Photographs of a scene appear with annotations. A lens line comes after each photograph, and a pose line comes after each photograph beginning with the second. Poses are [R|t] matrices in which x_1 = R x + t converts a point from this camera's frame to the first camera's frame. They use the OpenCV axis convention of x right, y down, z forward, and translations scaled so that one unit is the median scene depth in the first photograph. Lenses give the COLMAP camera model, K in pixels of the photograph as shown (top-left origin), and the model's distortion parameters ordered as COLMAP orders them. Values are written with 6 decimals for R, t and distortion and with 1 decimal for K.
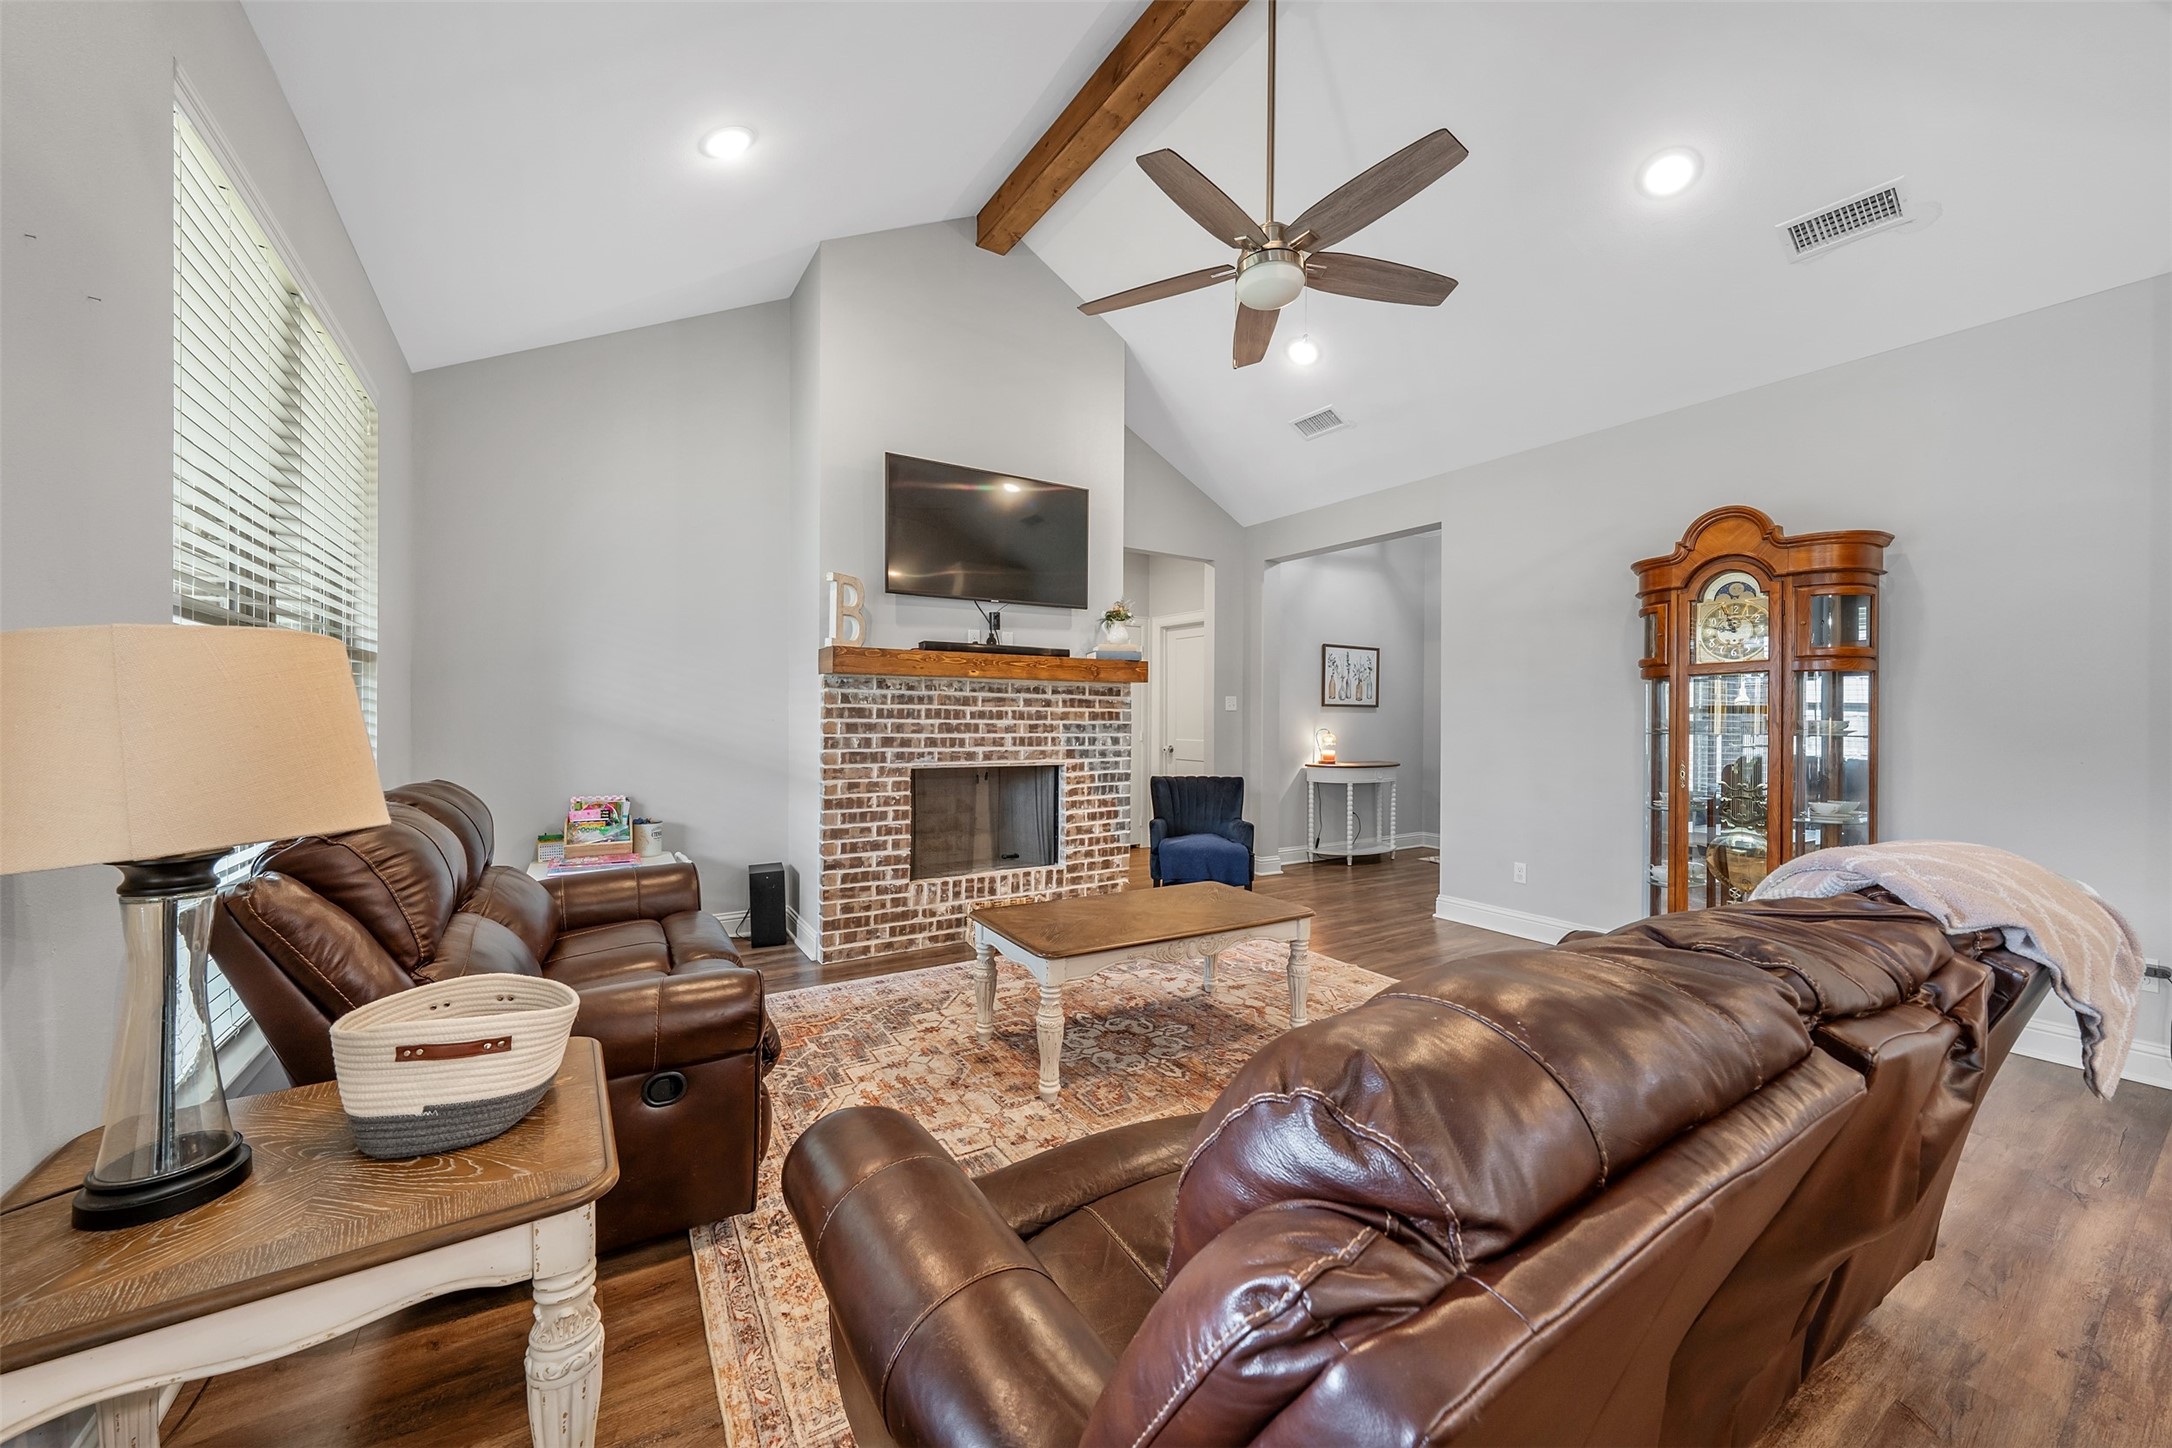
lens RADIAL K [[797.6, 0, 1082.7], [0, 797.6, 722.5], [0, 0, 1]] dist [0.001547, 0.000023]
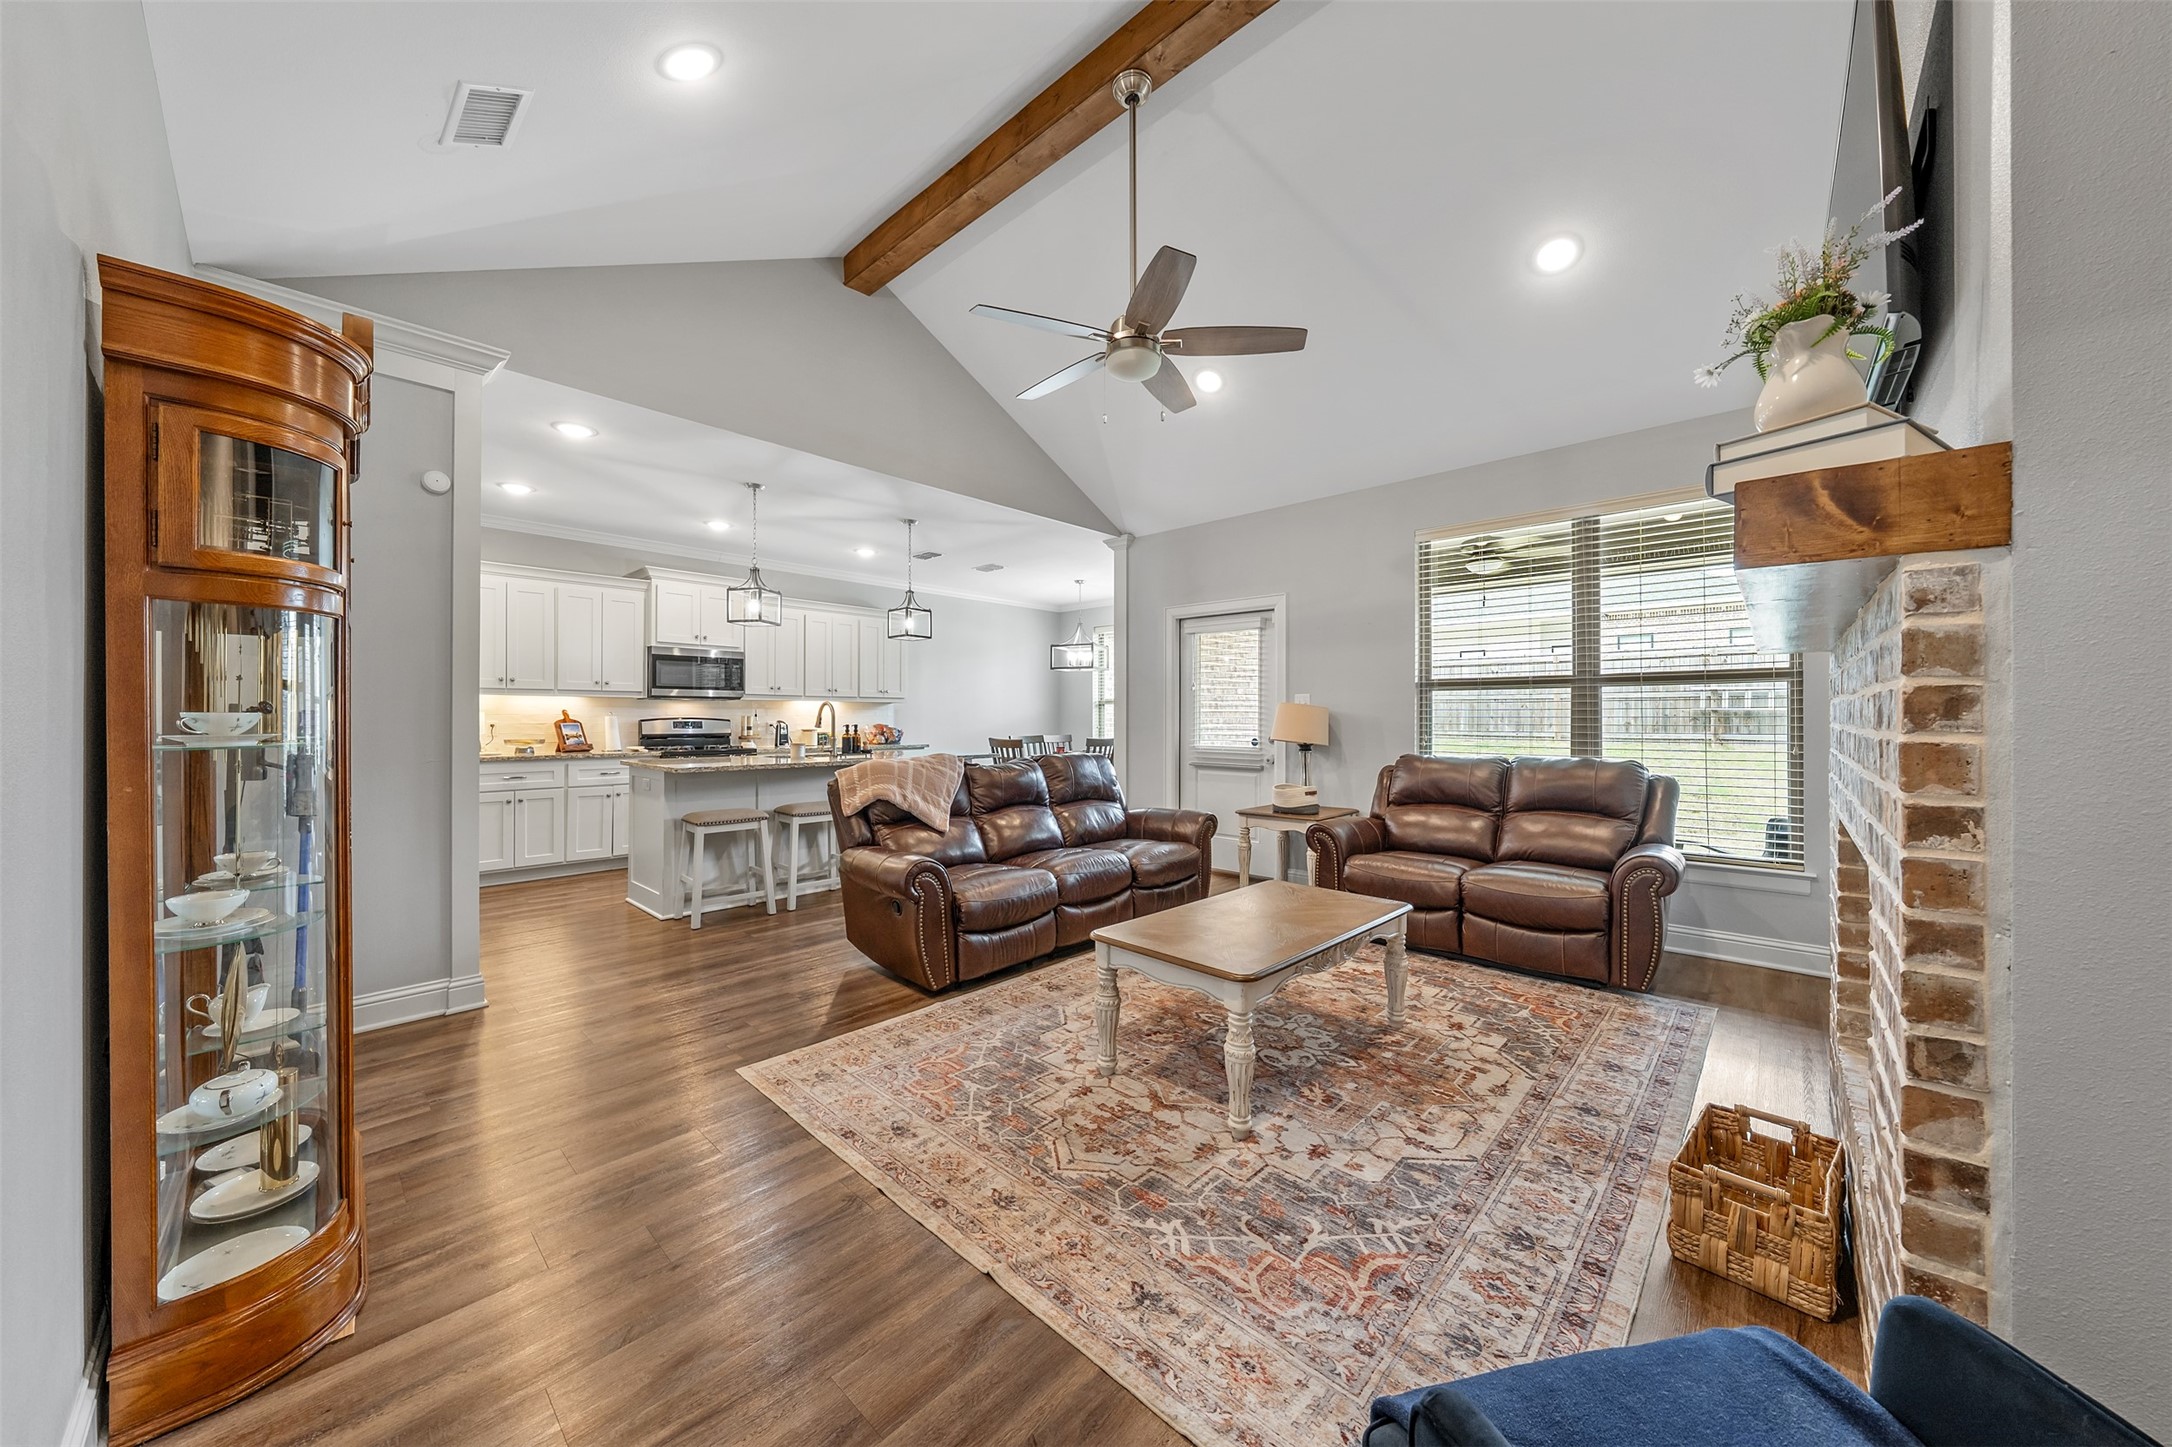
lens RADIAL K [[738.9, 0, 1090.6], [0, 738.9, 715.4], [0, 0, 1]] dist [-0.000950, -0.000176]
pose [[-0.967303, -0.008376, -0.253487, 0.355782], [-0.008878, 0.999960, 0.000835, -0.004786], [0.253470, 0.003058, -0.967339, 1.273006]]
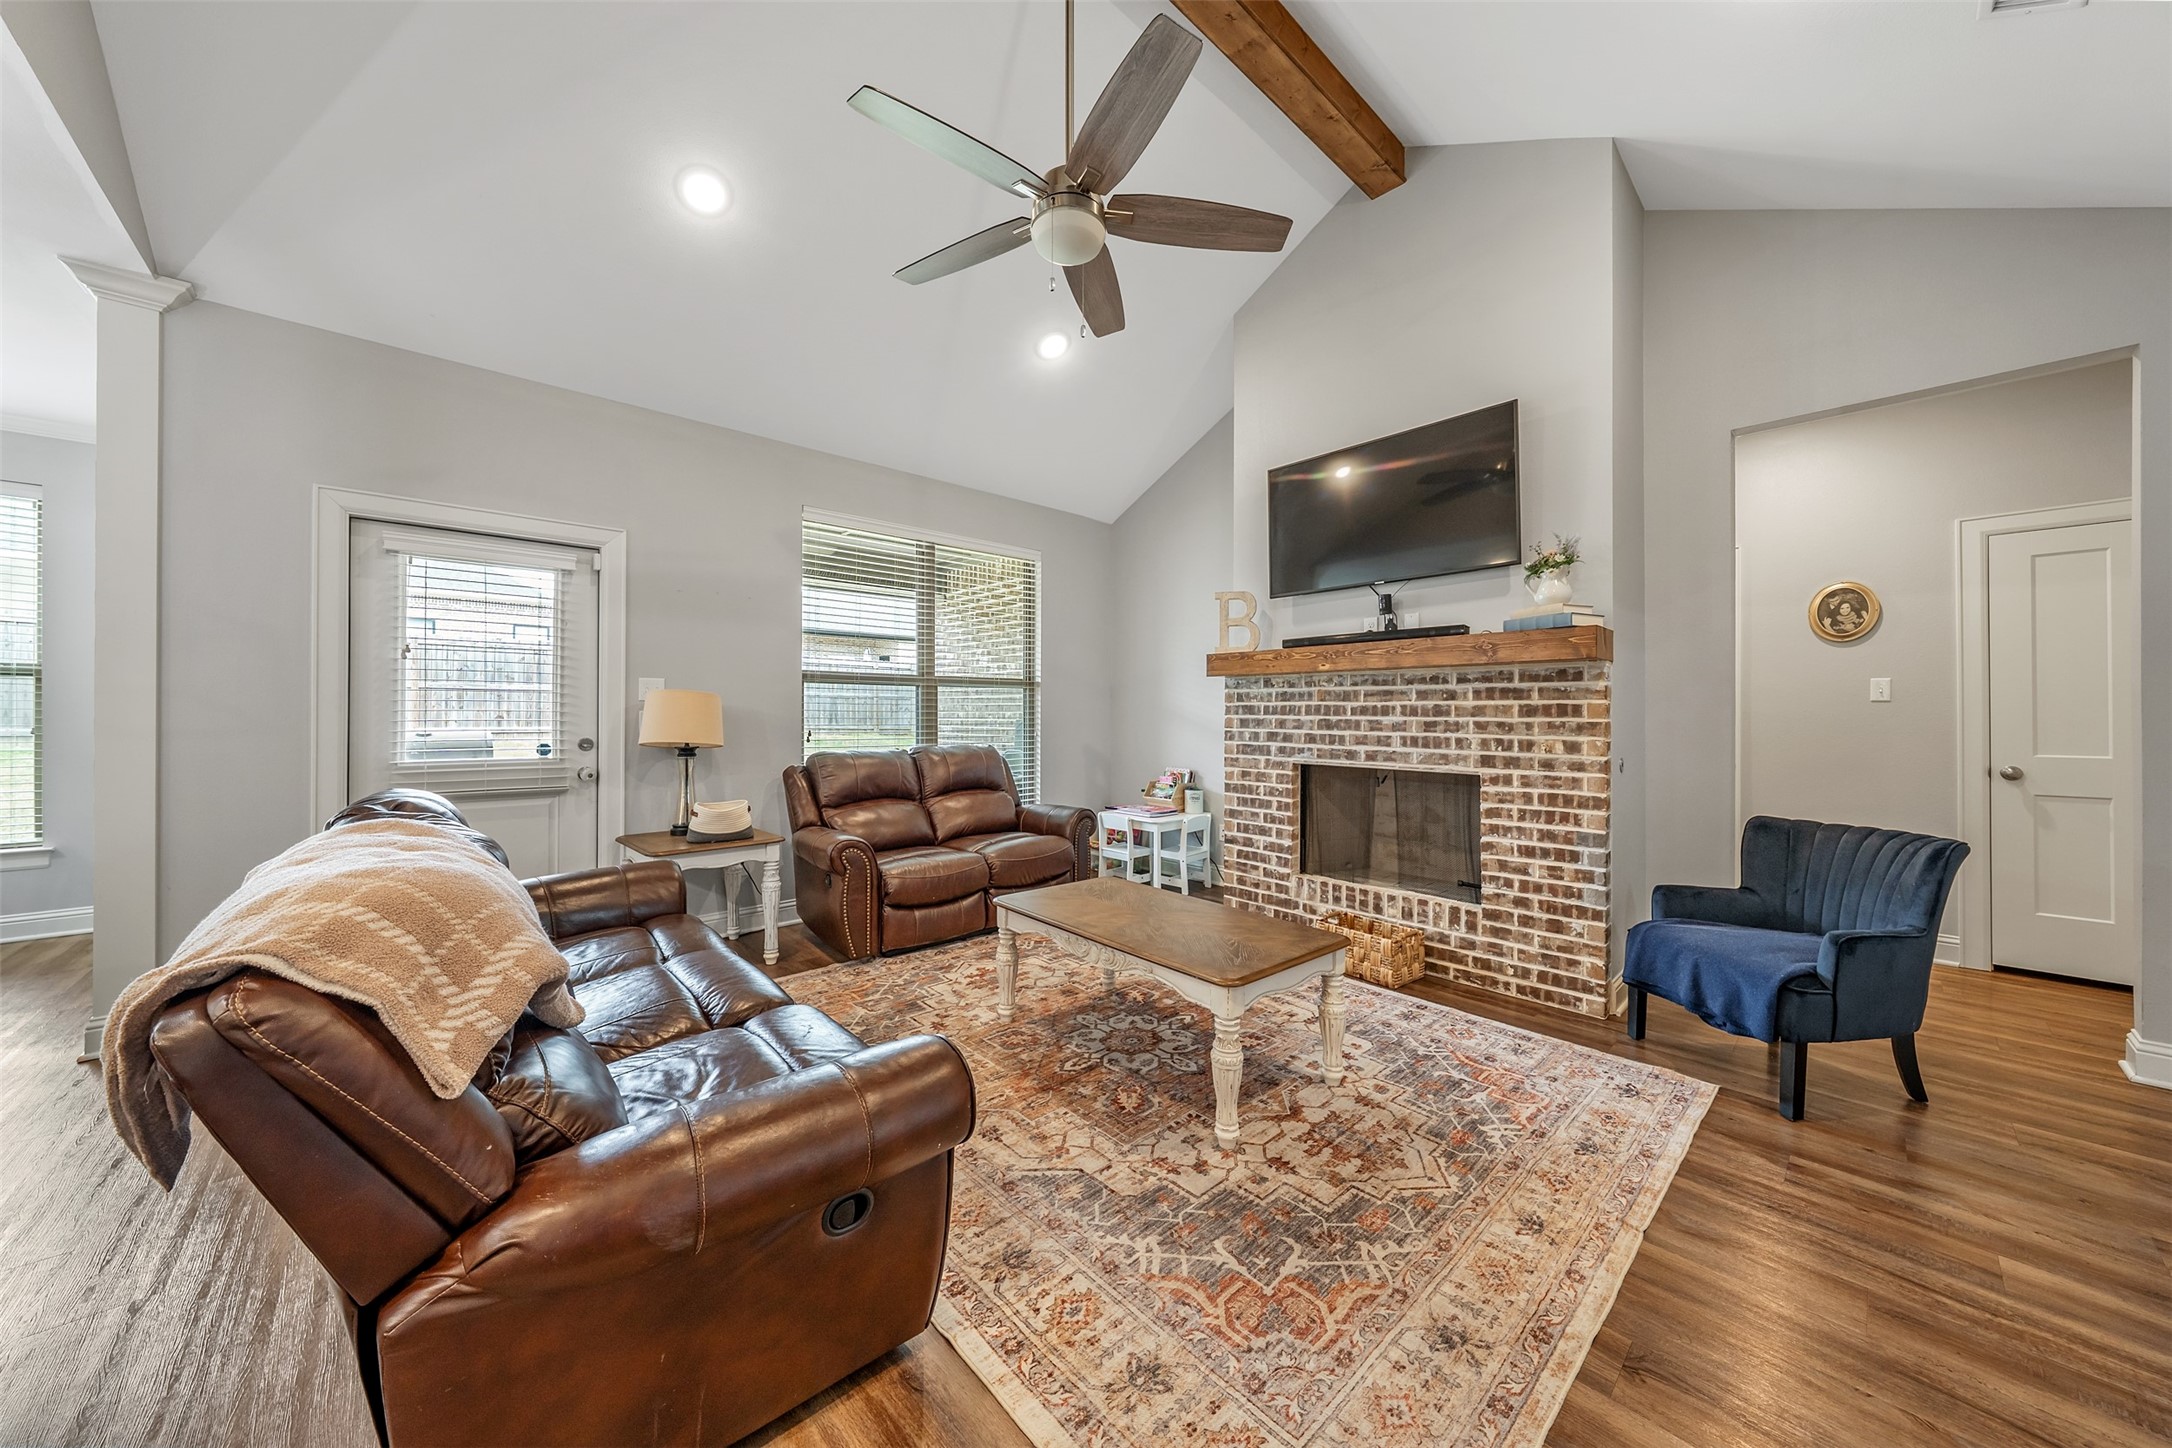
lens RADIAL K [[738.9, 0, 1072.0], [0, 738.9, 709.9], [0, 0, 1]] dist [-0.000950, -0.000176]
pose [[0.163558, -0.010315, -0.986480, 0.652486], [-0.006776, 0.999910, -0.011579, 0.001704], [0.986510, 0.008579, 0.163474, 0.533035]]
